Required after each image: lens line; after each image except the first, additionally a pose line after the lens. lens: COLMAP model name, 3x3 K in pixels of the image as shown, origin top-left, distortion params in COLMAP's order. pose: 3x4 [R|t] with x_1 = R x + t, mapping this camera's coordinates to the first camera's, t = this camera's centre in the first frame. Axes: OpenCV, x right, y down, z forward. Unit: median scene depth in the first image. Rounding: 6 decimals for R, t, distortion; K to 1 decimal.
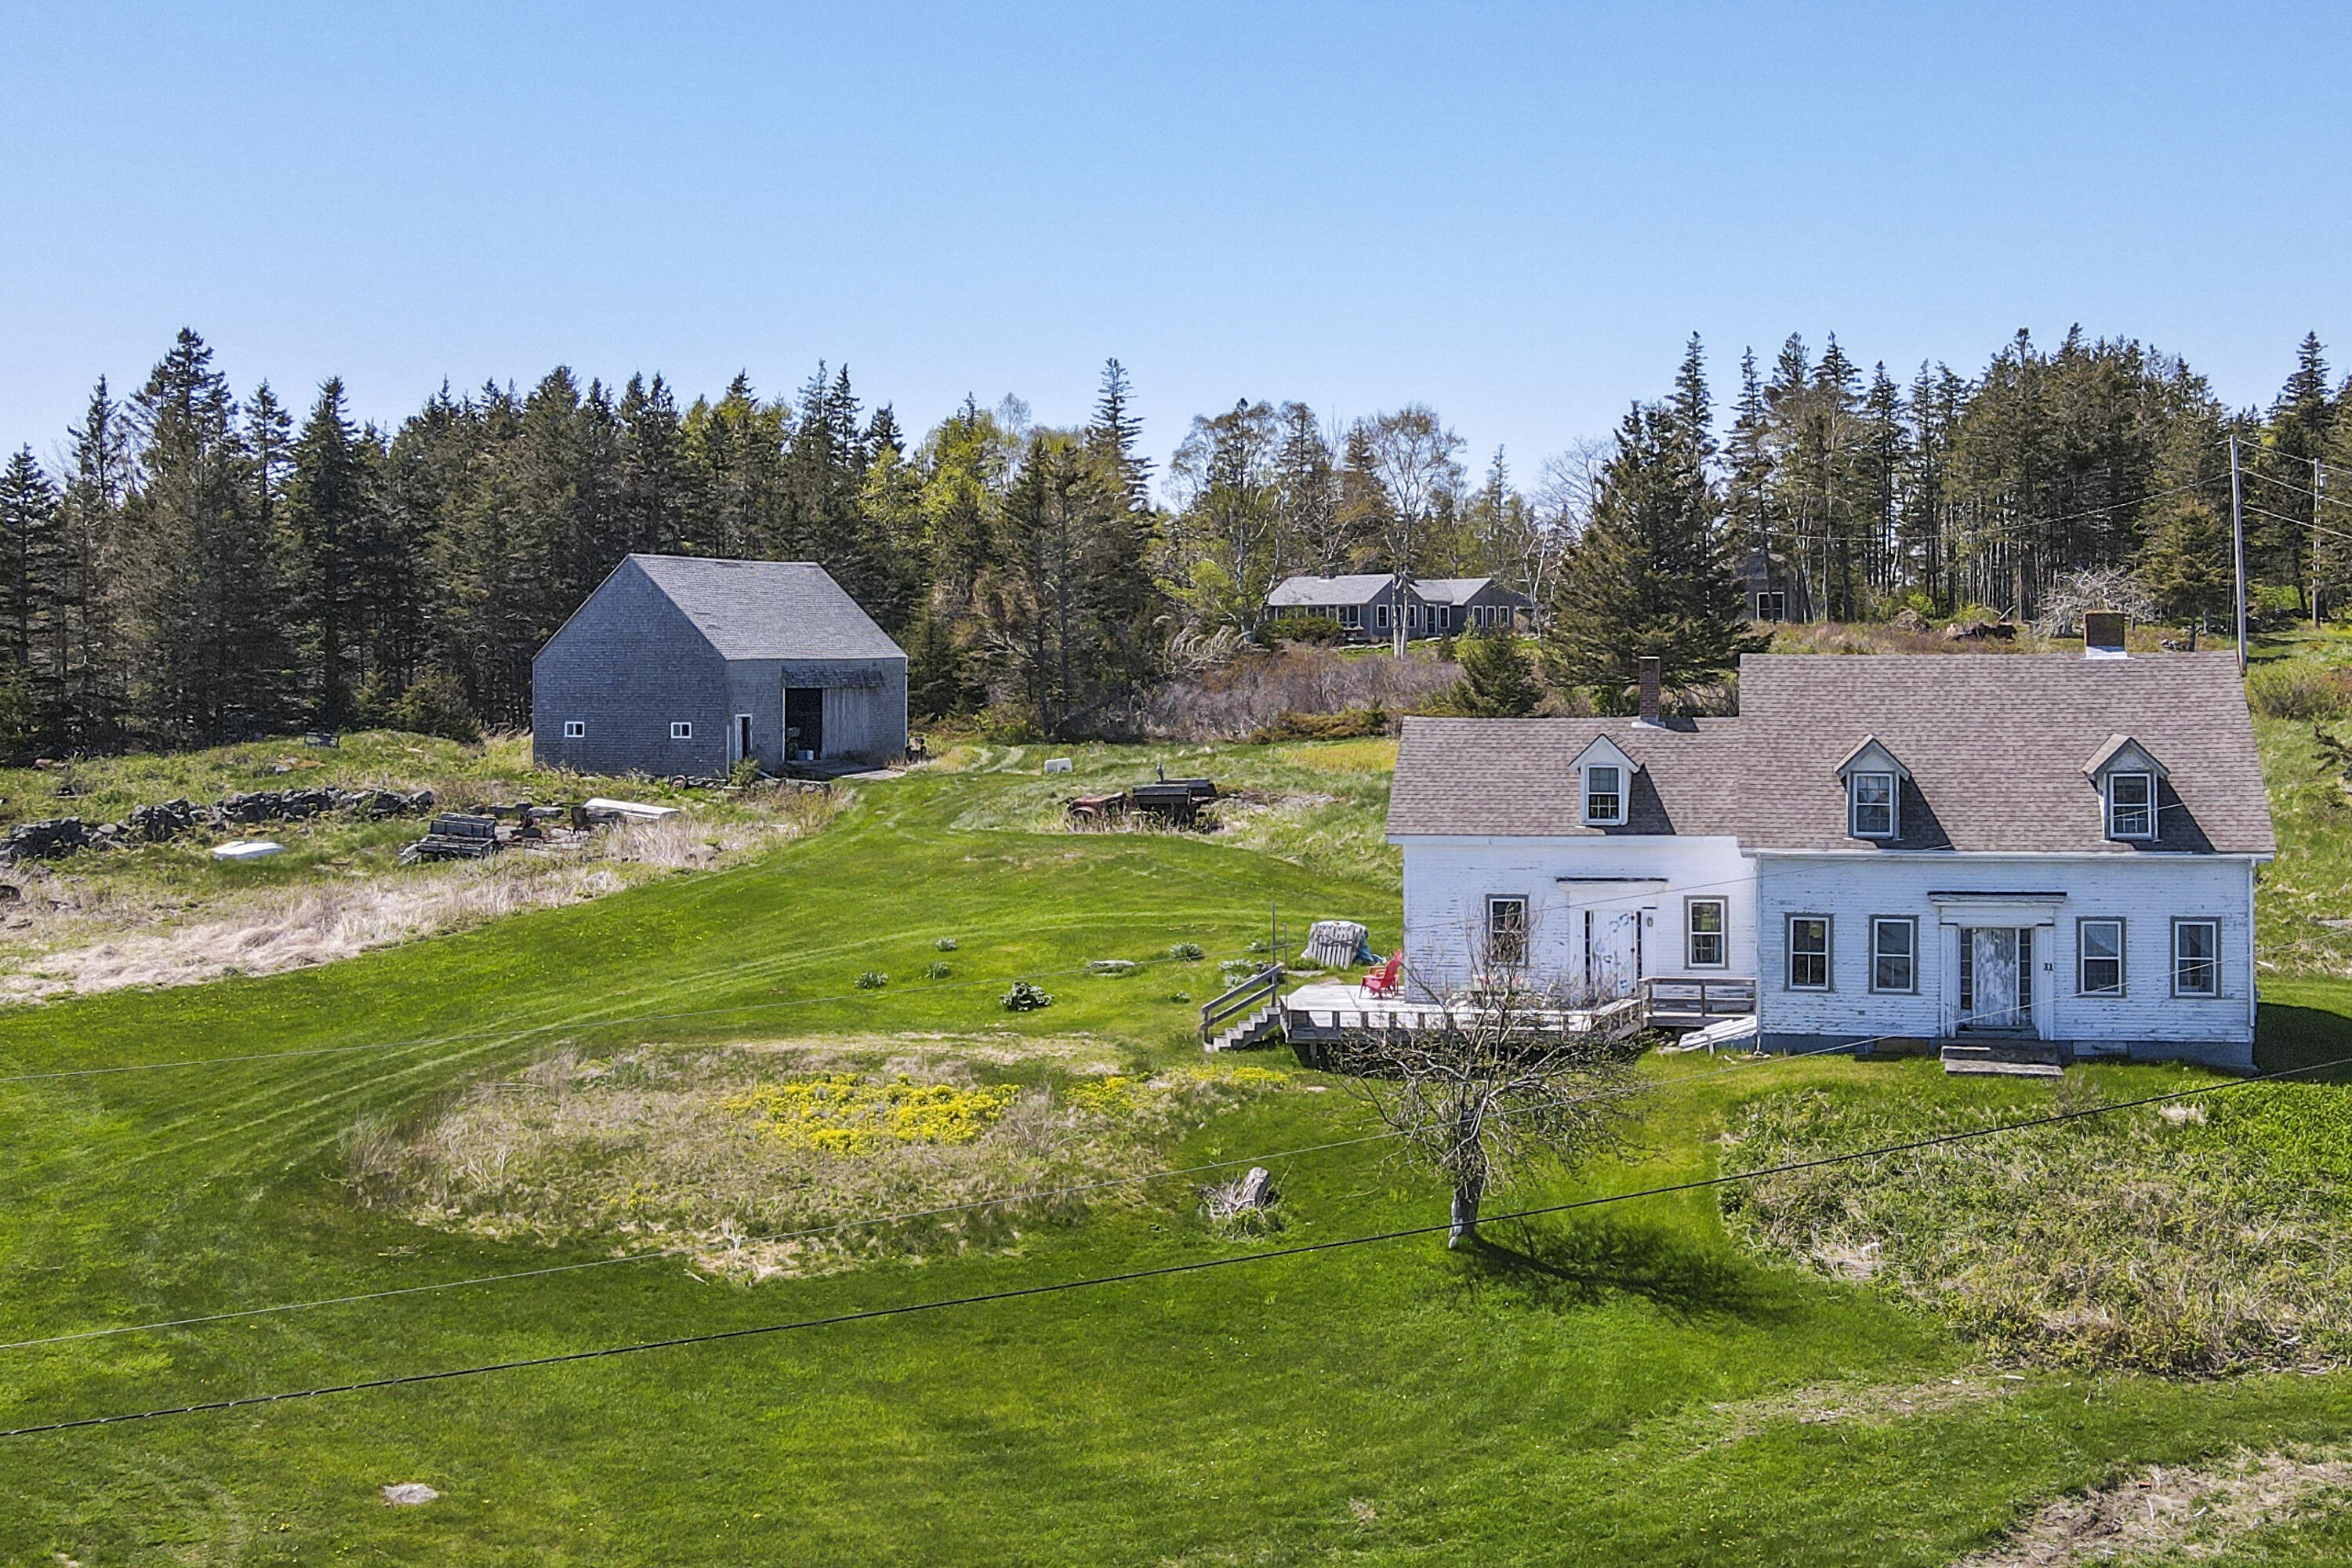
lens RADIAL K [[2767.7, 0, 1268.0], [0, 2767.7, 605.4], [0, 0, 1]] dist [-0.002630, 0.000000]
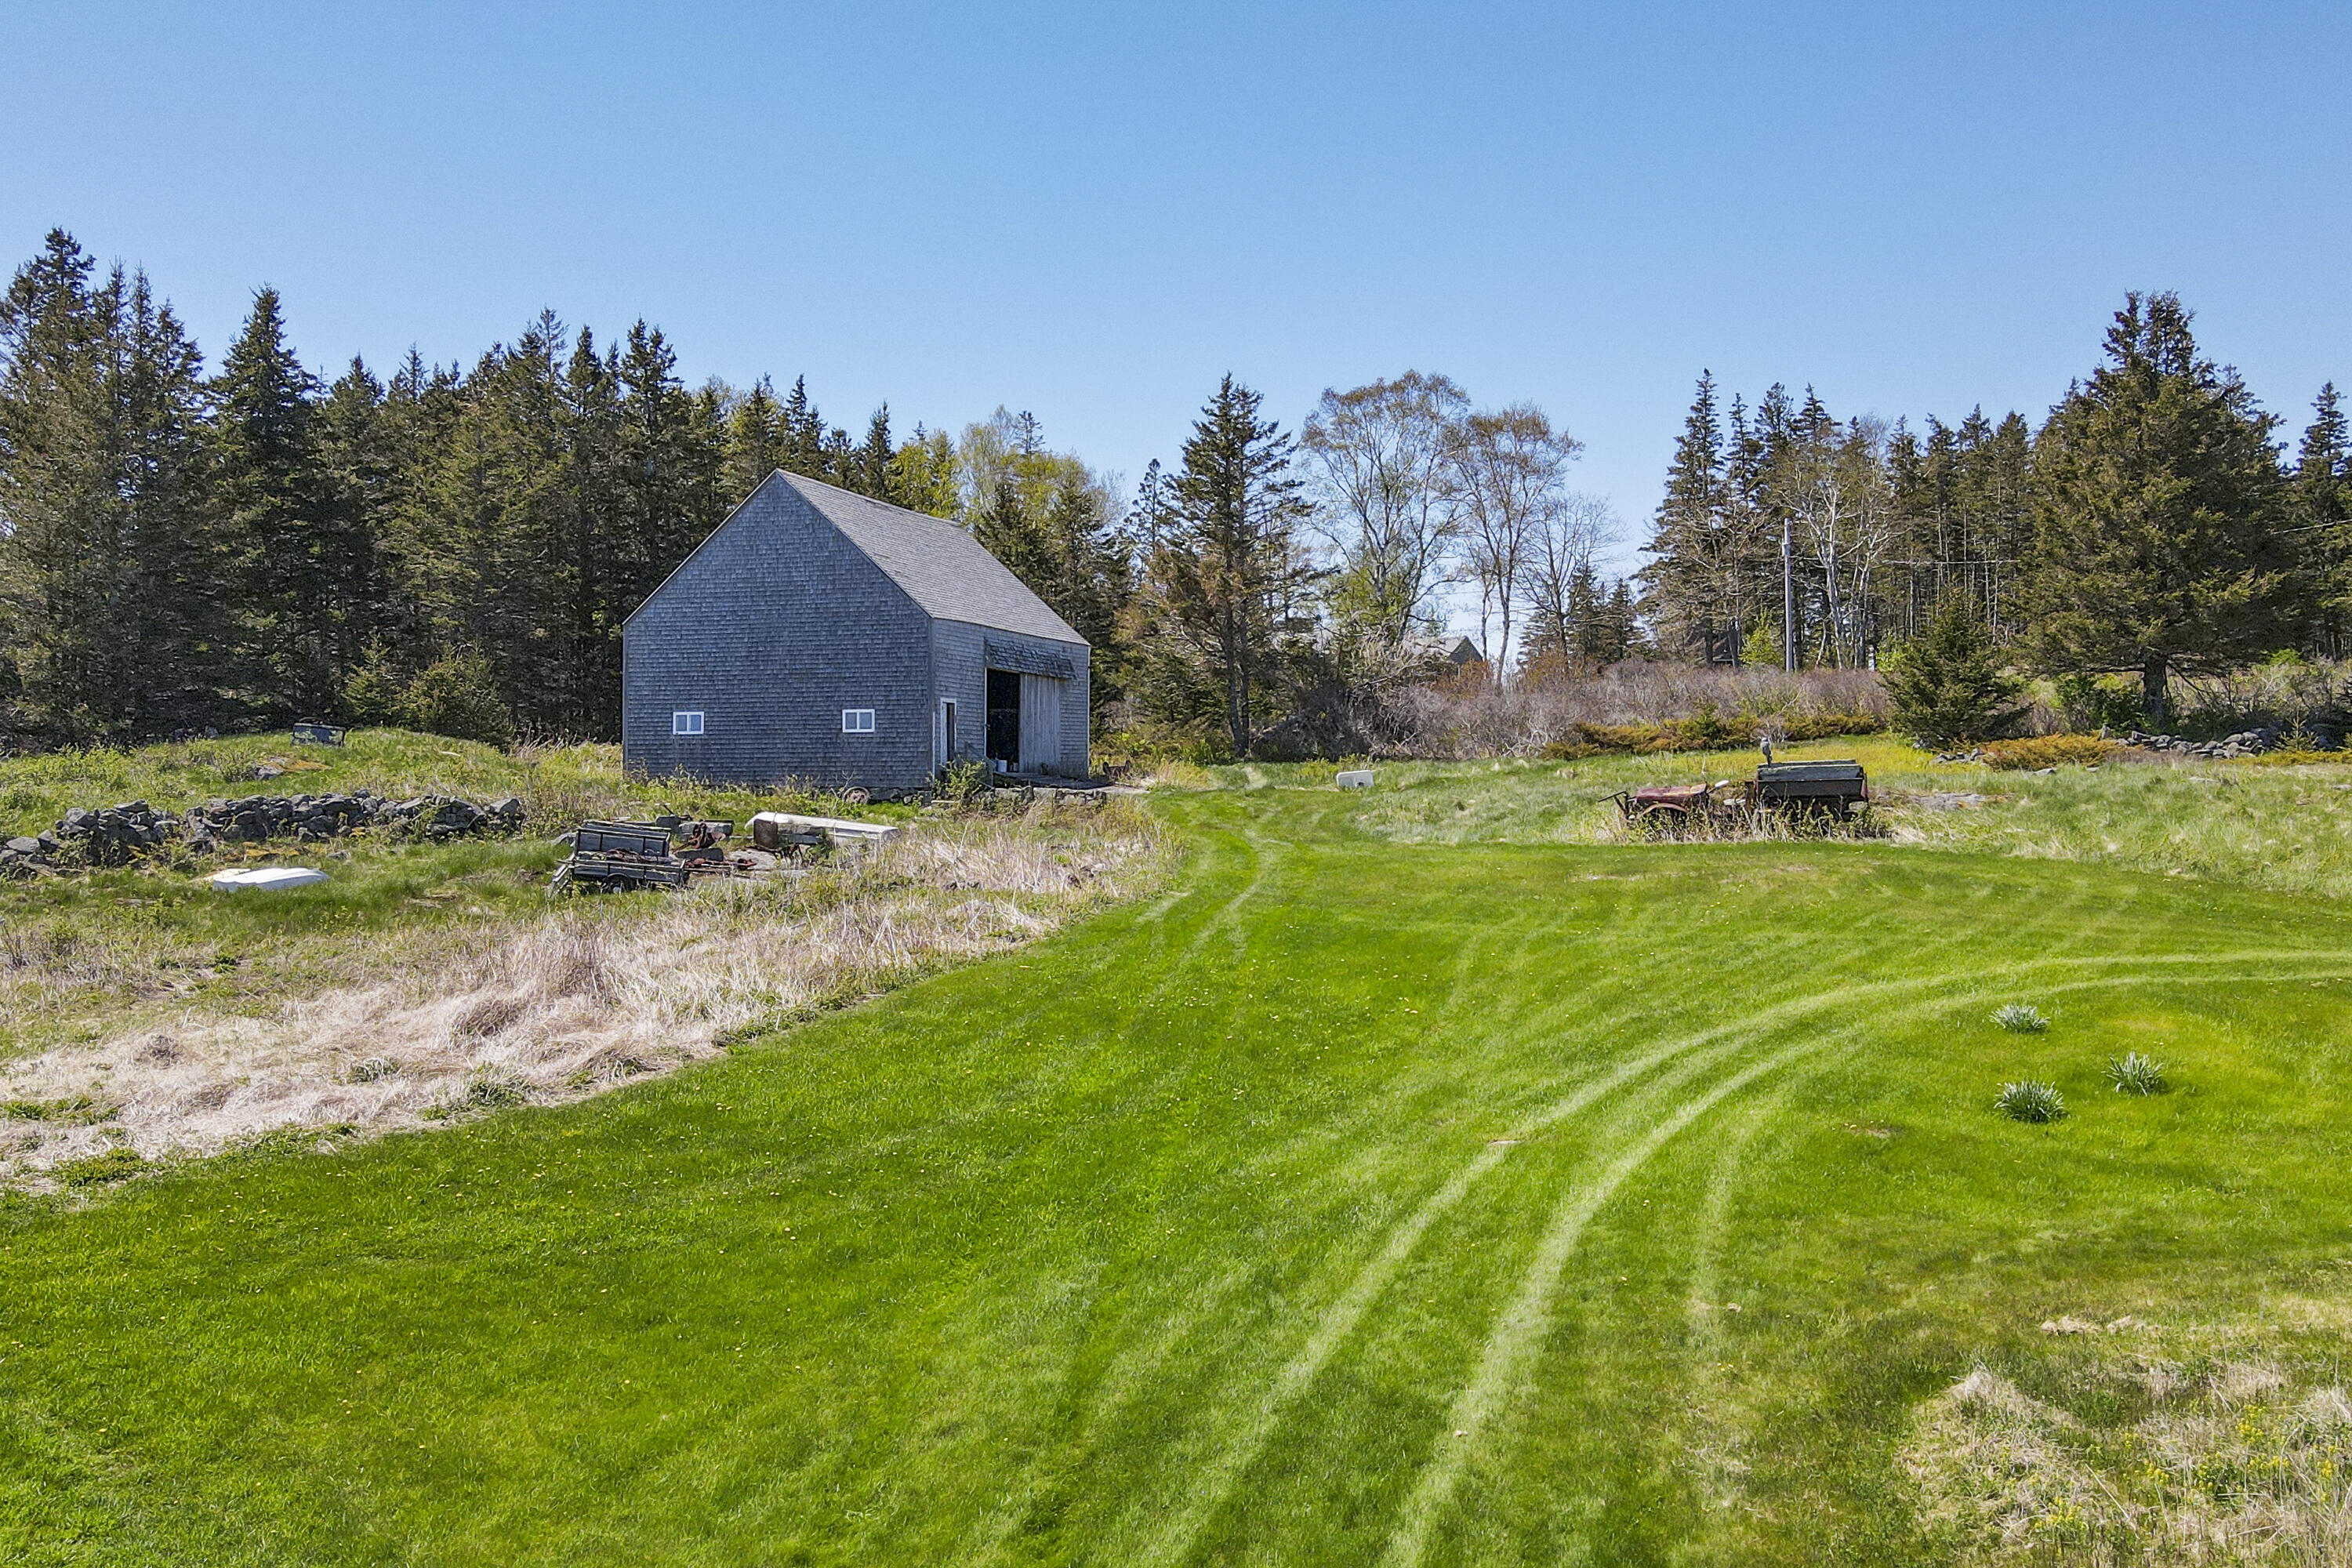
lens RADIAL K [[2358.8, 0, 1173.7], [0, 2358.8, 781.9], [0, 0, 1]] dist [0.001520, 0.000000]
pose [[0.994050, 0.003511, 0.108872, -0.208712], [-0.005381, 0.999843, 0.016885, 0.052650], [-0.108795, -0.017370, 0.993912, 0.425670]]
